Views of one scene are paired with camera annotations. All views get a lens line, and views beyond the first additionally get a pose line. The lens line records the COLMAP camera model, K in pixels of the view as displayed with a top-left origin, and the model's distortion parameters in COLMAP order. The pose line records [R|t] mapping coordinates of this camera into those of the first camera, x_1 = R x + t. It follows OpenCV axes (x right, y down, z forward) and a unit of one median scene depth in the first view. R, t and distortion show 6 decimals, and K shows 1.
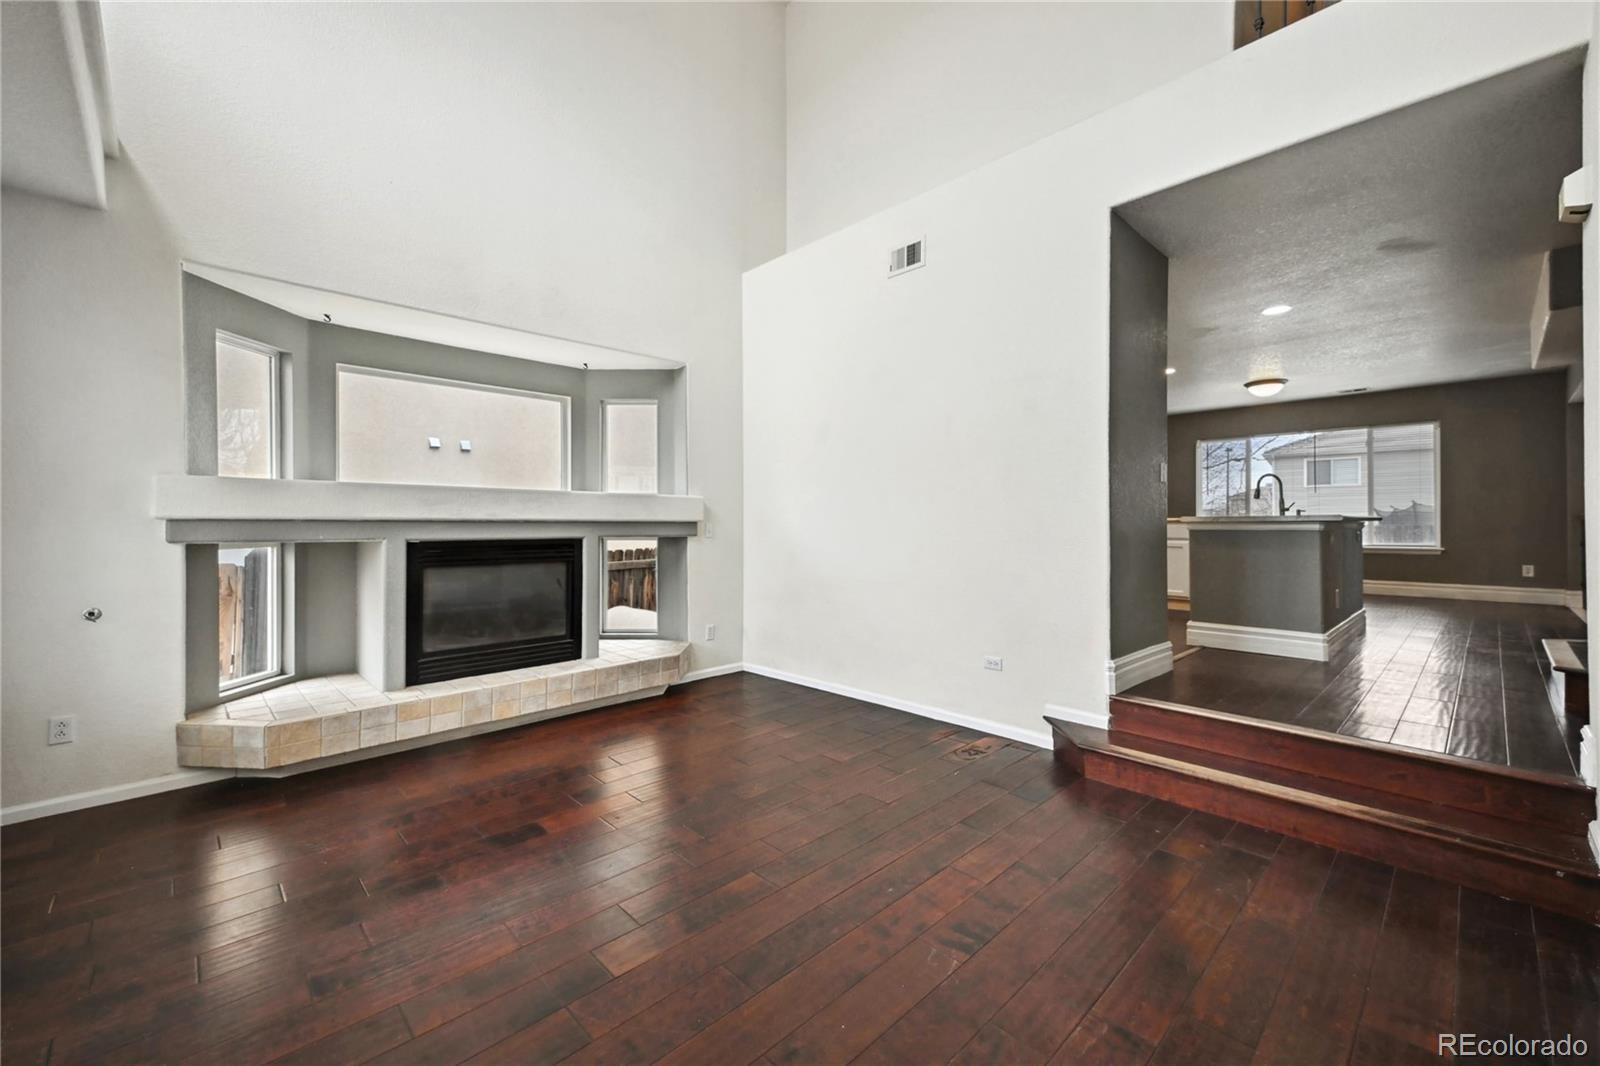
lens RADIAL K [[632.1, 0, 797.5], [0, 632.1, 521.3], [0, 0, 1]] dist [0.000480, -0.000389]
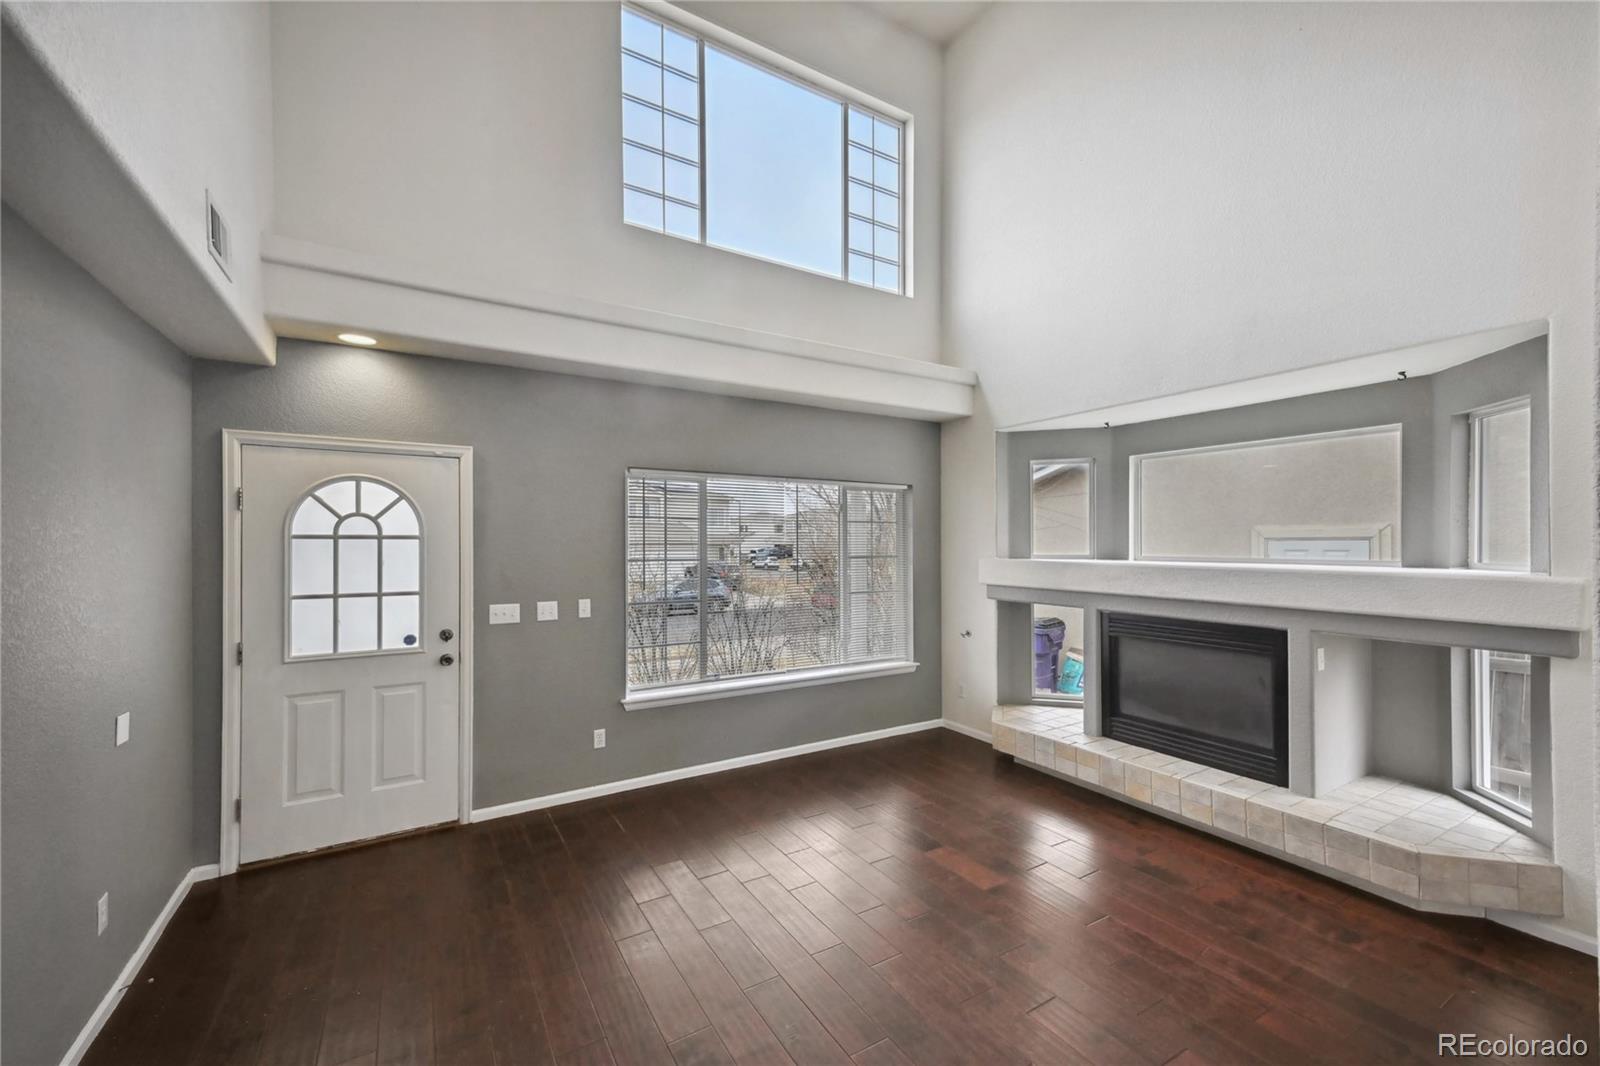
lens RADIAL K [[632.1, 0, 796.8], [0, 632.1, 540.9], [0, 0, 1]] dist [0.000480, -0.000389]
pose [[-0.224019, -0.000511, -0.974585, 0.605357], [0.001541, 0.999998, -0.000879, -0.092220], [0.974584, -0.001699, -0.224017, 0.676943]]
